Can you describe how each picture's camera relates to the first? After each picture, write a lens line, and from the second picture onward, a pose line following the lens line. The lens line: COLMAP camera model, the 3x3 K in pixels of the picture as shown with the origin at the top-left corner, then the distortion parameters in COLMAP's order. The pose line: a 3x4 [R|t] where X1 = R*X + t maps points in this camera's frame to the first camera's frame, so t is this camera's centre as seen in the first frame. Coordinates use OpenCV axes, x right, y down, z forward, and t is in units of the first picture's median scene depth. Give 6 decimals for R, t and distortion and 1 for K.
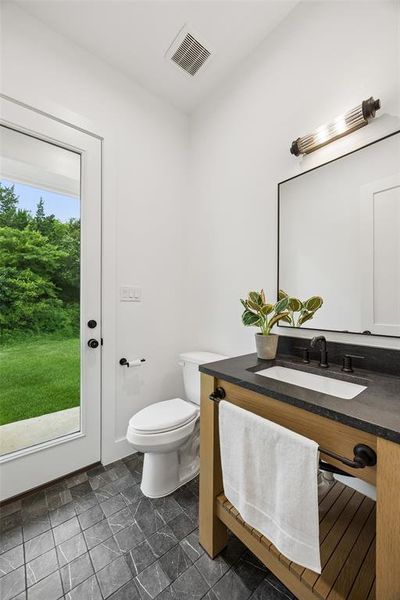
lens RADIAL K [[233.5, 0, 200.9], [0, 233.5, 302.2], [0, 0, 1]] dist [0.002583, 0.000101]
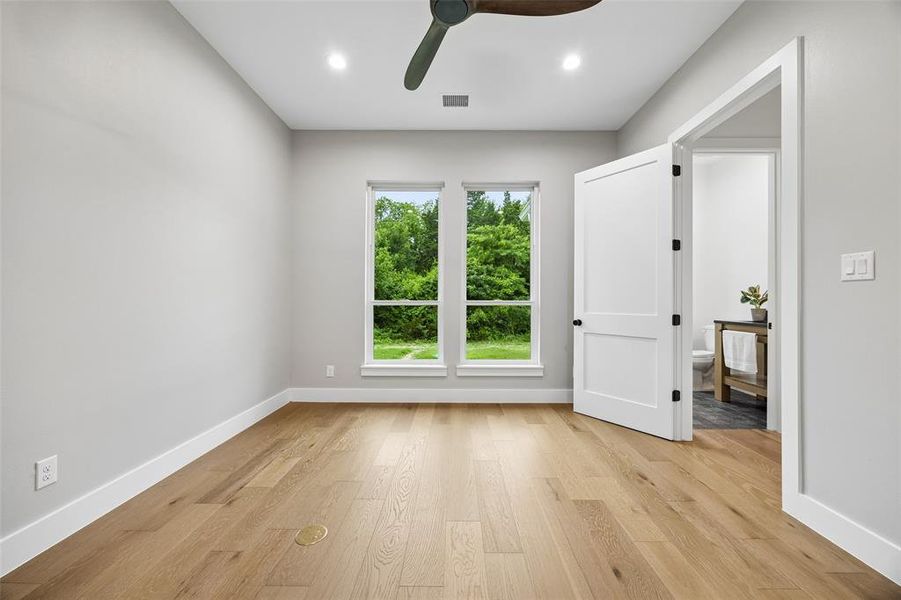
lens RADIAL K [[350.7, 0, 451.8], [0, 350.7, 303.0], [0, 0, 1]] dist [0.002583, 0.000101]
pose [[0.770554, -0.005760, -0.637348, 0.016101], [0.010654, 0.999936, 0.003843, 0.004587], [0.637285, -0.009752, 0.770566, -0.255523]]
